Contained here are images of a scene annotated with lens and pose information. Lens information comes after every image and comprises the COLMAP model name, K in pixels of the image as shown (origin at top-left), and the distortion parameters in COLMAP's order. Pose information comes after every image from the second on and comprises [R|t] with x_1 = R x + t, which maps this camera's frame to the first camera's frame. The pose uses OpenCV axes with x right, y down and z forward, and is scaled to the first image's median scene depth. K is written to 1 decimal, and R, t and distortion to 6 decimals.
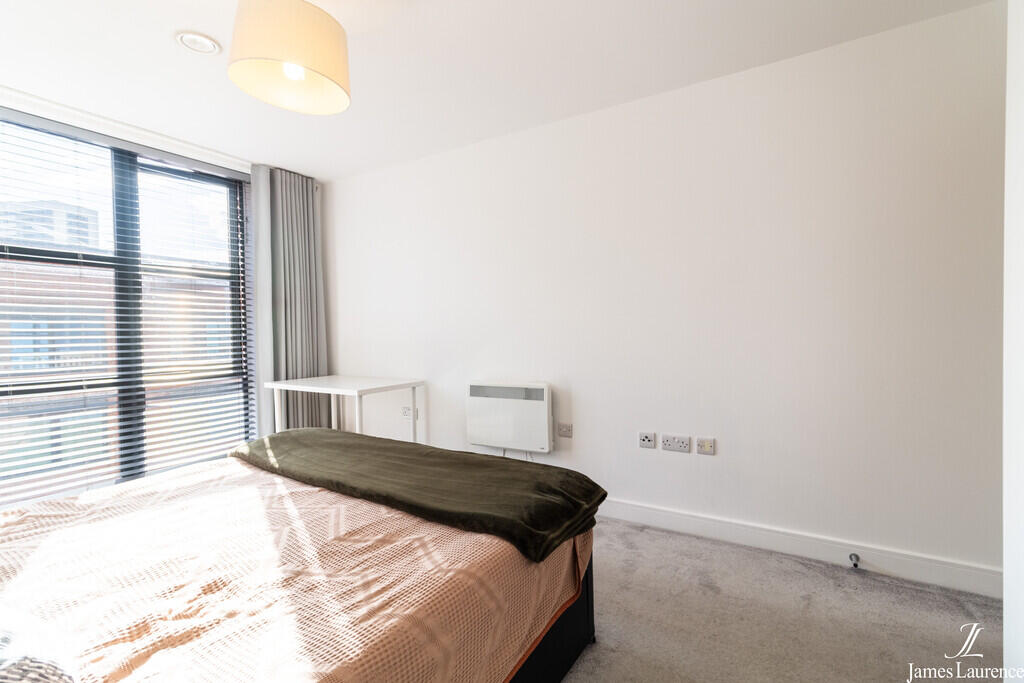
lens RADIAL K [[474.9, 0, 512.0], [0, 474.9, 341.5], [0, 0, 1]] dist [0.005873, 0.000539]
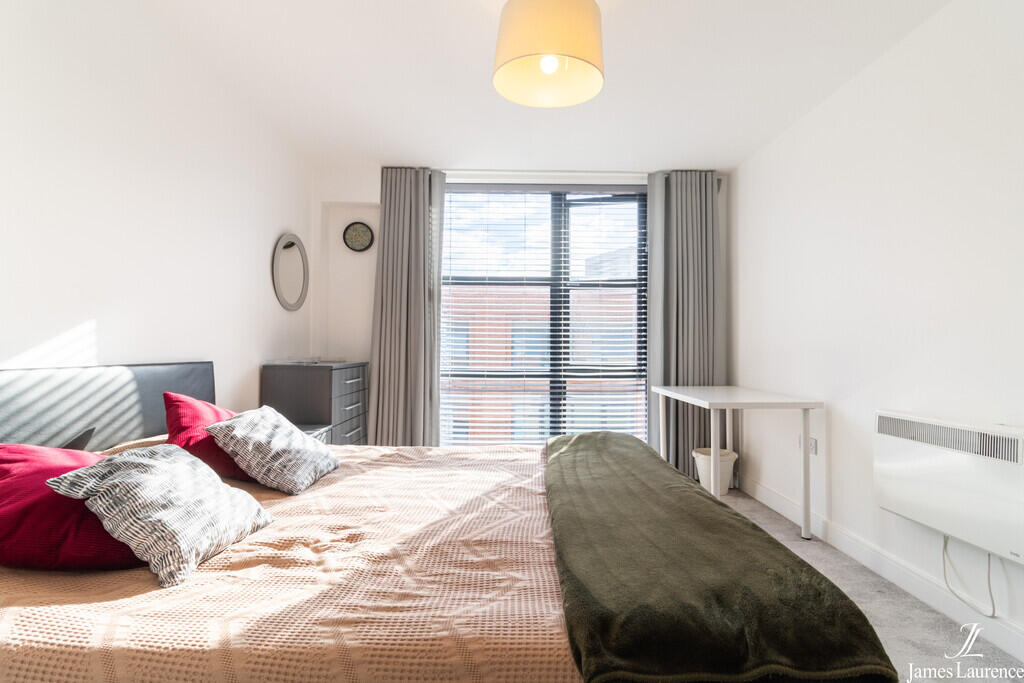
lens RADIAL K [[474.9, 0, 512.0], [0, 474.9, 341.5], [0, 0, 1]] dist [0.005873, 0.000539]
pose [[0.544332, 0.007382, -0.838838, 0.339039], [-0.027908, 0.999567, -0.009313, 0.020611], [0.838406, 0.028480, 0.544302, 0.409959]]
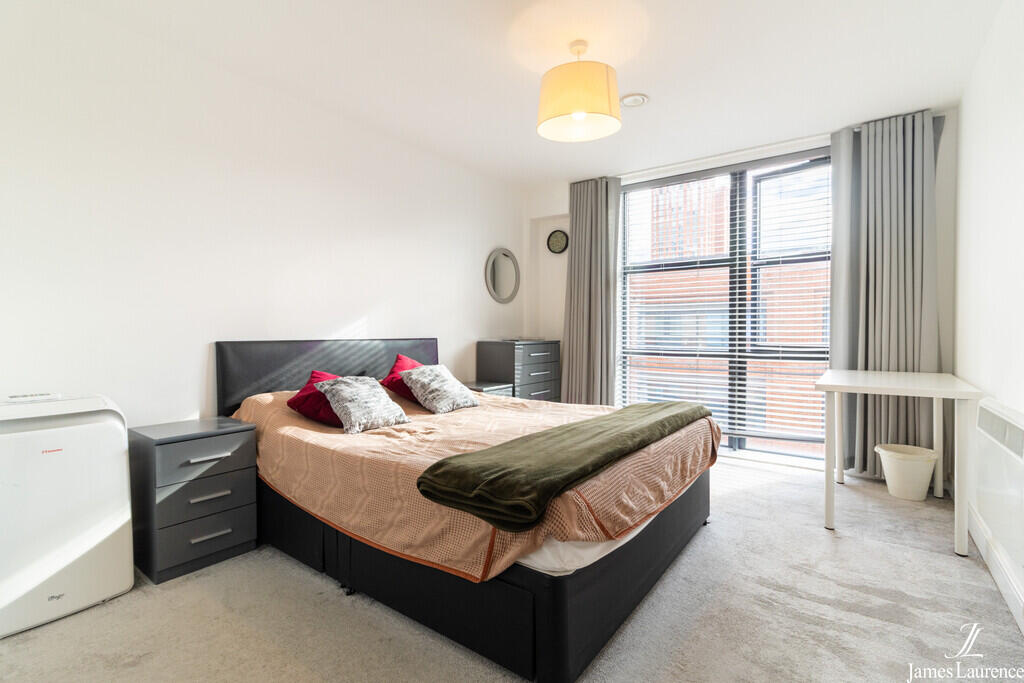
lens RADIAL K [[462.8, 0, 512.0], [0, 462.8, 341.5], [0, 0, 1]] dist [-0.000684, -0.000097]
pose [[-0.060569, 0.041154, -0.997315, 0.851073], [-0.014316, 0.999011, 0.042094, 0.009141], [0.998061, 0.016827, -0.059920, 0.903507]]
